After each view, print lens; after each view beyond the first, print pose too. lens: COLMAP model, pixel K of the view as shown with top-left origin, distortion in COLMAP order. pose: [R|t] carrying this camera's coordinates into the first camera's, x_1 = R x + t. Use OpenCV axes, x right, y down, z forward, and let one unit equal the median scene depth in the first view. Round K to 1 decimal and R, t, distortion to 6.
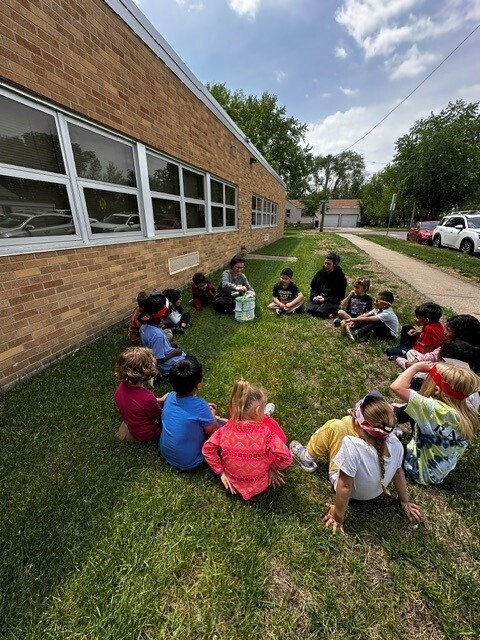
lens RADIAL K [[259.2, 0, 240.0], [0, 259.2, 320.0], [0, 0, 1]] dist [-0.031708, 0.000154]
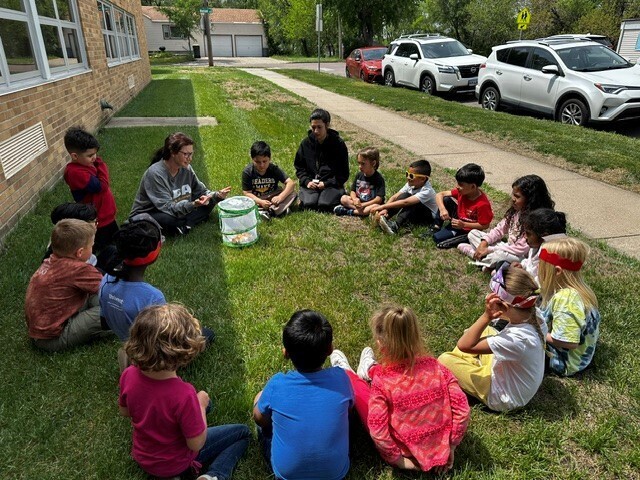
lens RADIAL K [[452.3, 0, 320.0], [0, 452.3, 240.0], [0, 0, 1]] dist [0.000433, -0.000650]
pose [[0.844947, -0.206064, 0.493561, -0.129158], [0.183990, 0.978468, 0.093535, -0.022820], [-0.502208, 0.011779, 0.864667, 0.006434]]
